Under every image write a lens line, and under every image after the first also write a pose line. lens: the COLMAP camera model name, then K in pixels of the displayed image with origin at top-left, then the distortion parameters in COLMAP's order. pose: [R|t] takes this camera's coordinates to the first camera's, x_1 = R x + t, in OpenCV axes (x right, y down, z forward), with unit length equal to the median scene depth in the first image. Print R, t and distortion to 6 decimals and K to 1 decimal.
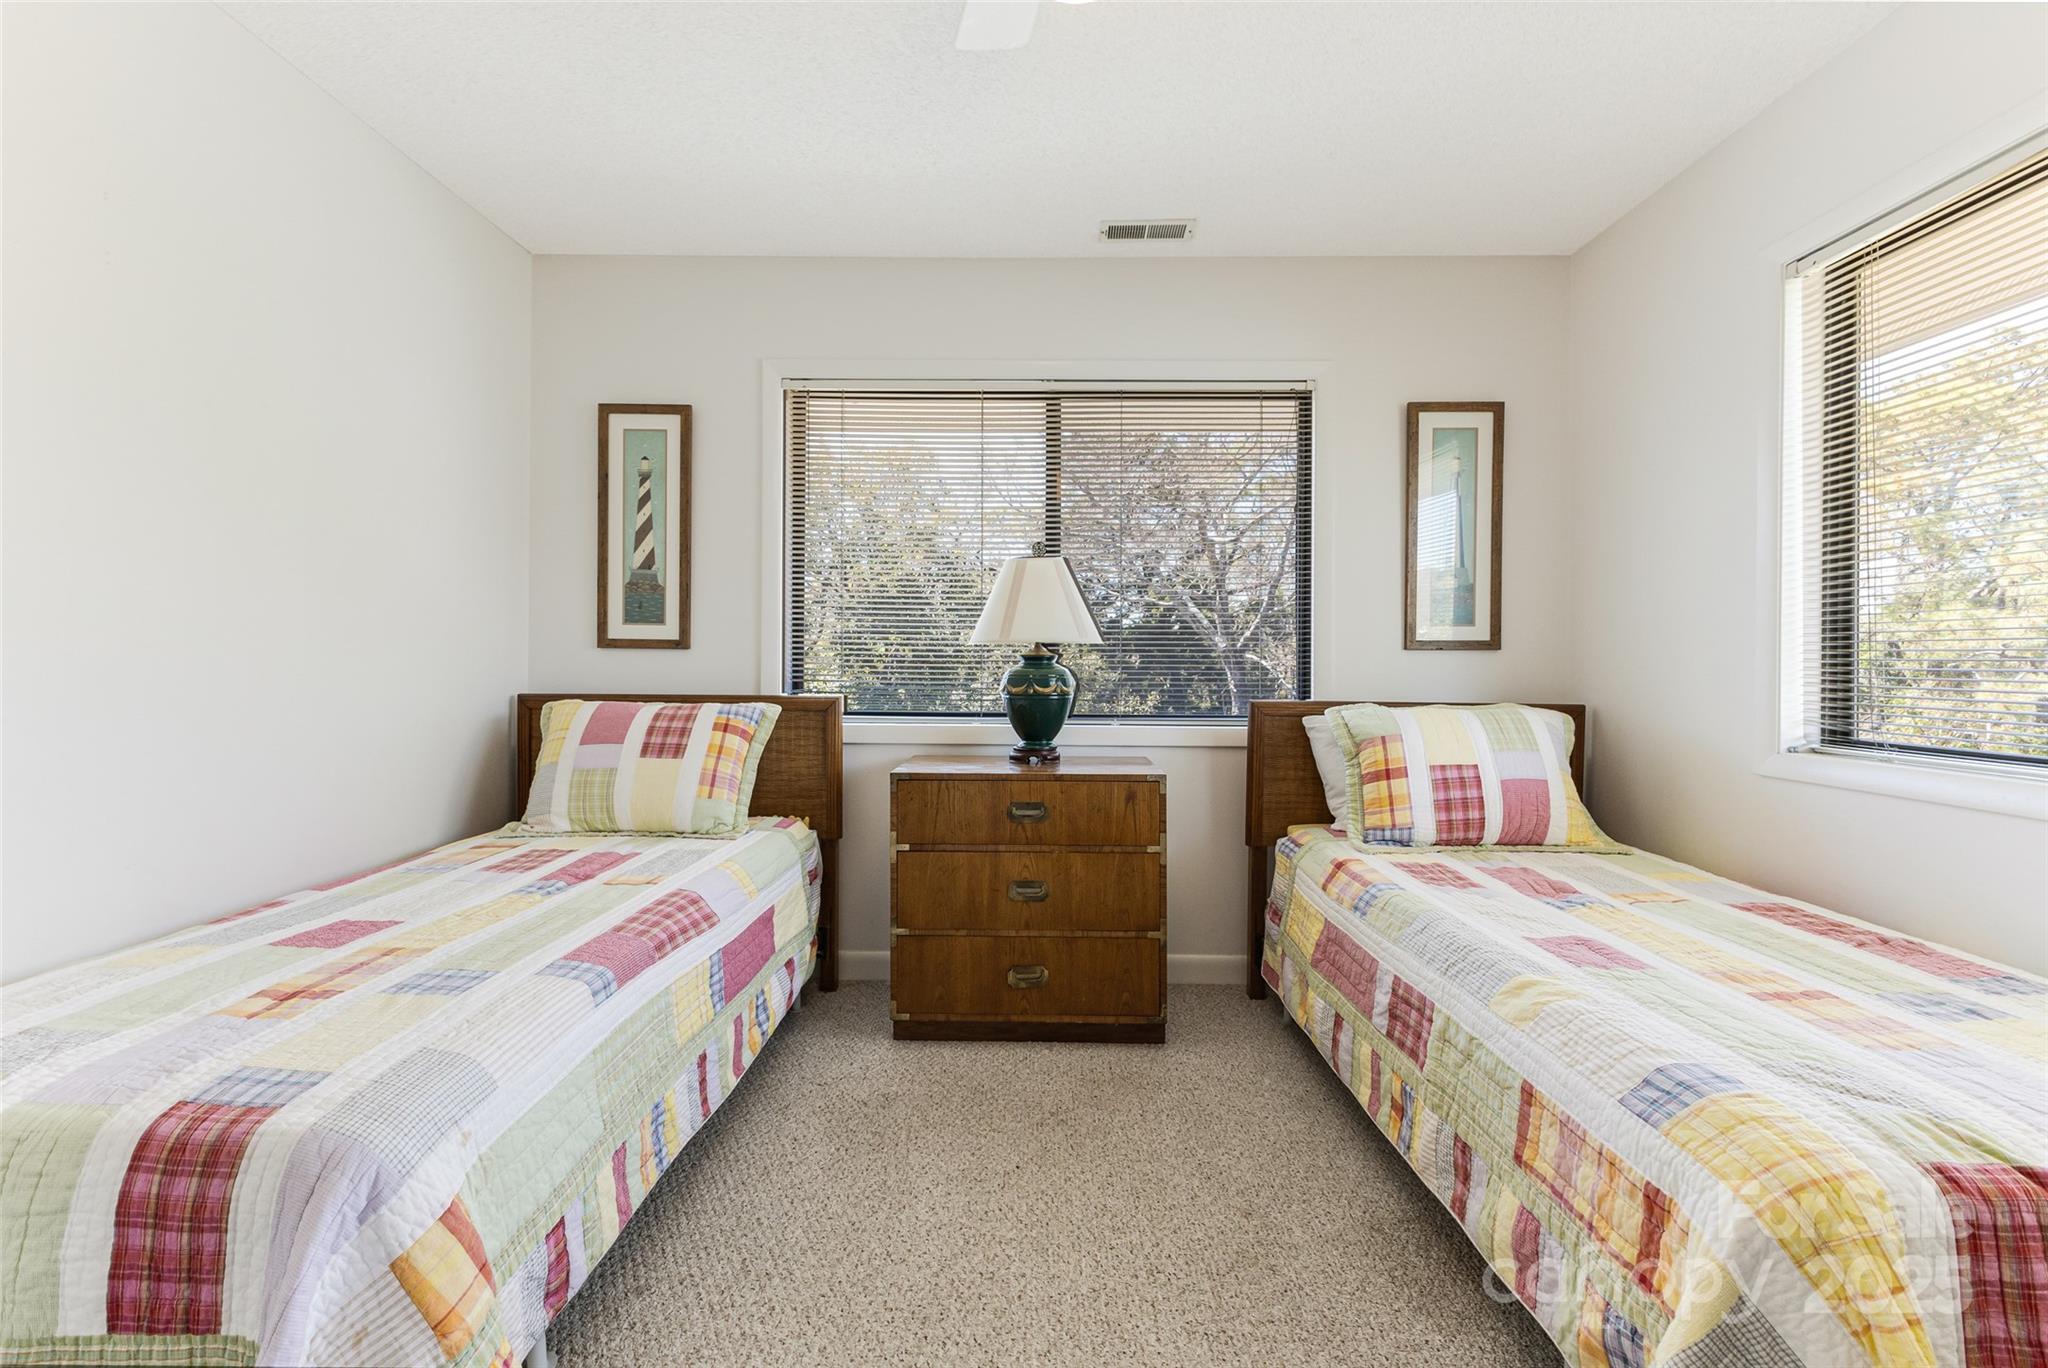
lens RADIAL K [[878.2, 0, 1018.8], [0, 878.2, 660.8], [0, 0, 1]] dist [0.004590, -0.000362]
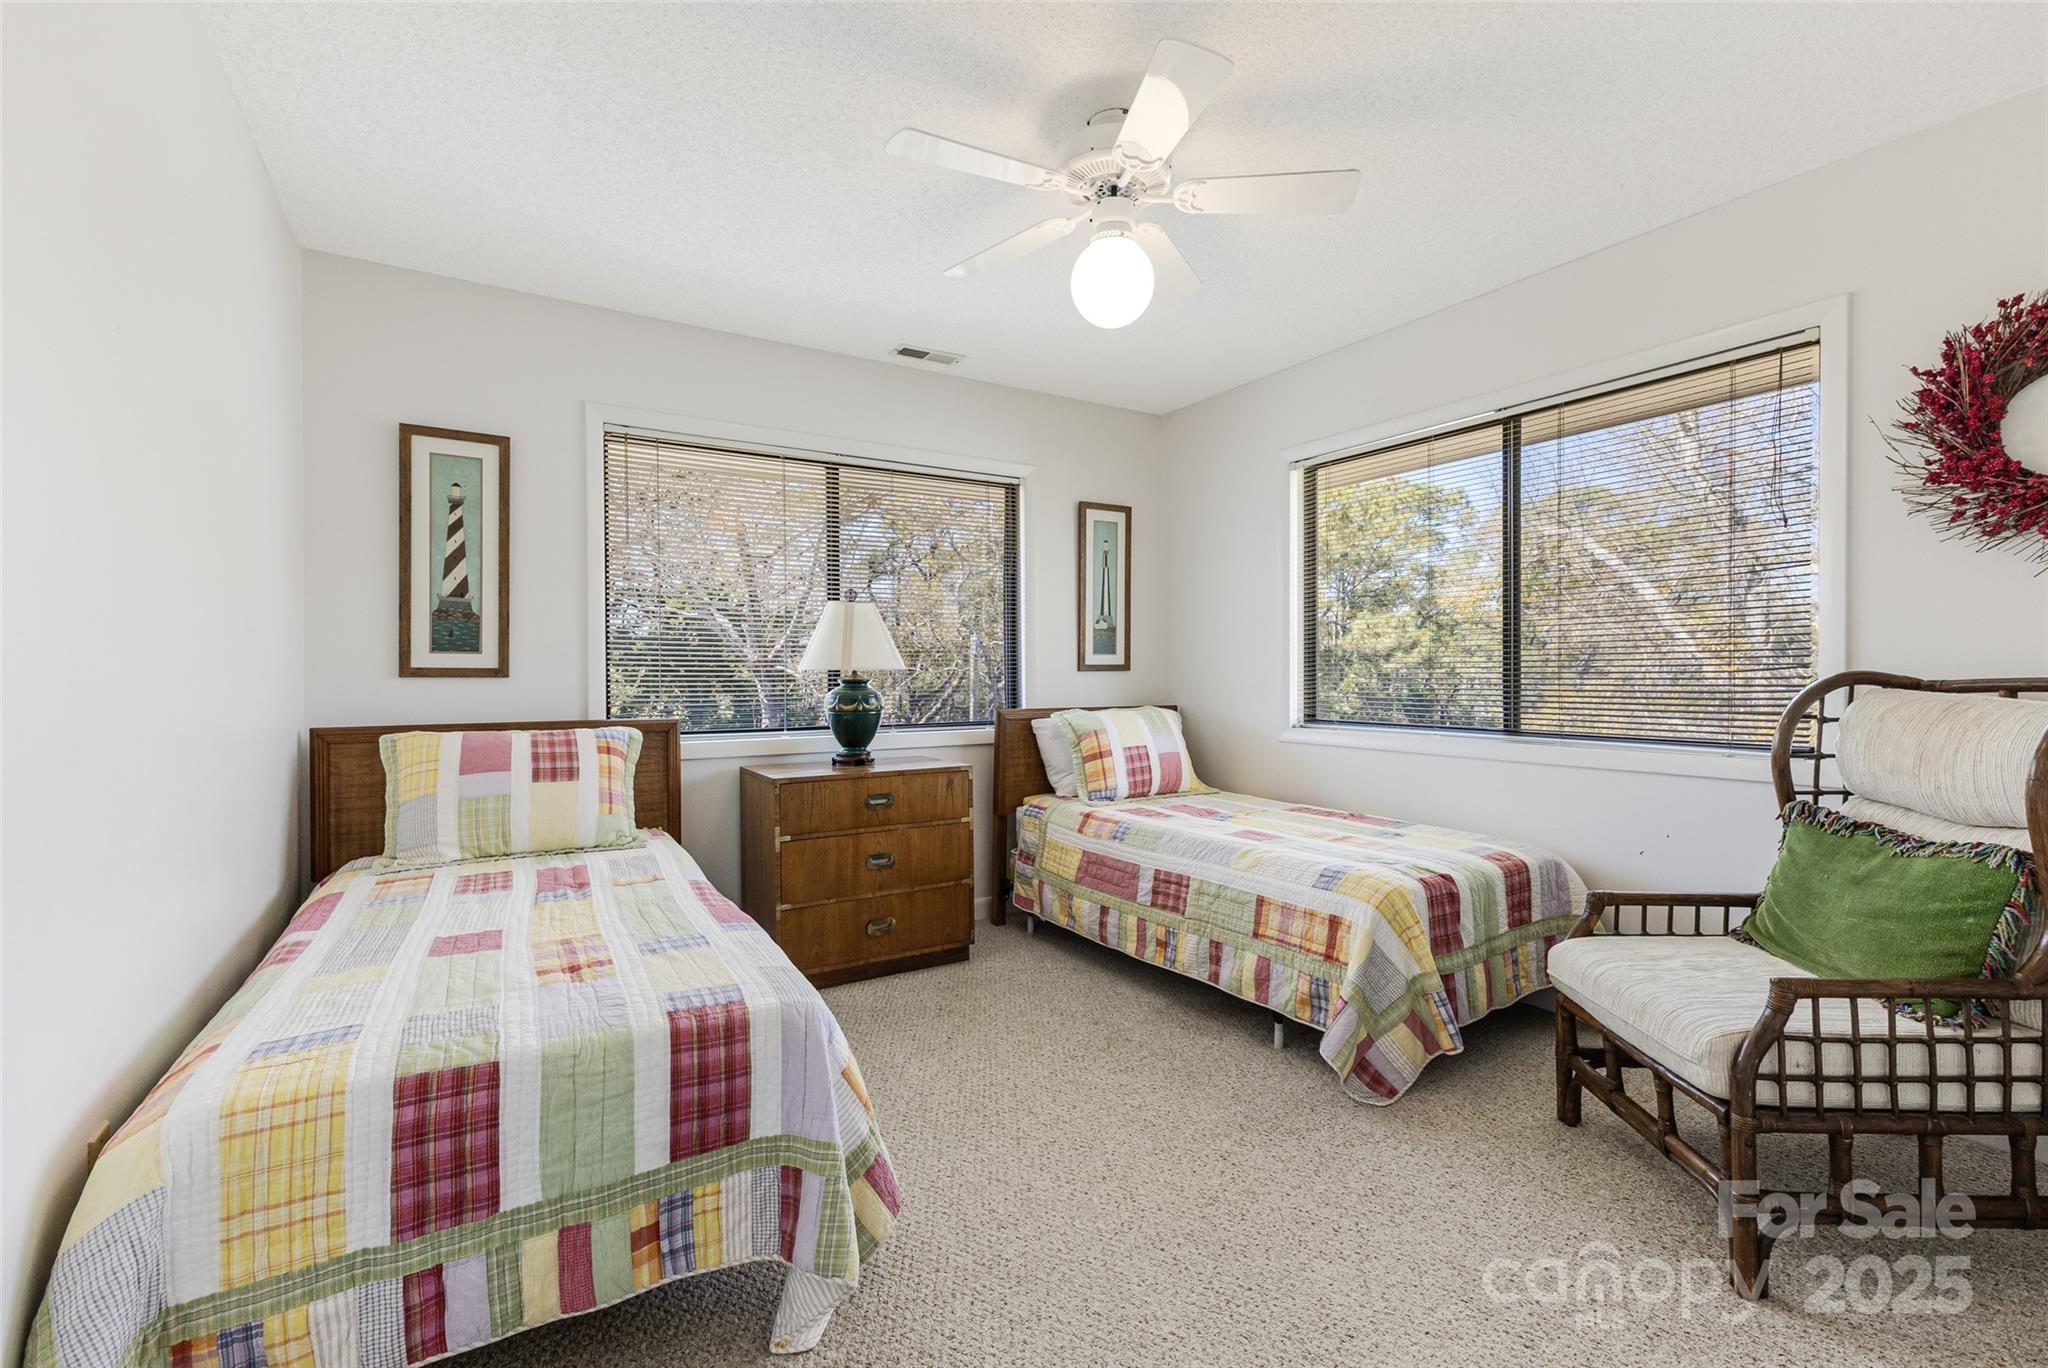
lens RADIAL K [[896.6, 0, 1010.8], [0, 896.6, 676.2], [0, 0, 1]] dist [0.005194, 0.000226]
pose [[0.844343, -0.012722, 0.535652, -0.524215], [0.008554, 0.999911, 0.010265, -0.024272], [-0.535735, -0.004085, 0.844376, -0.221806]]
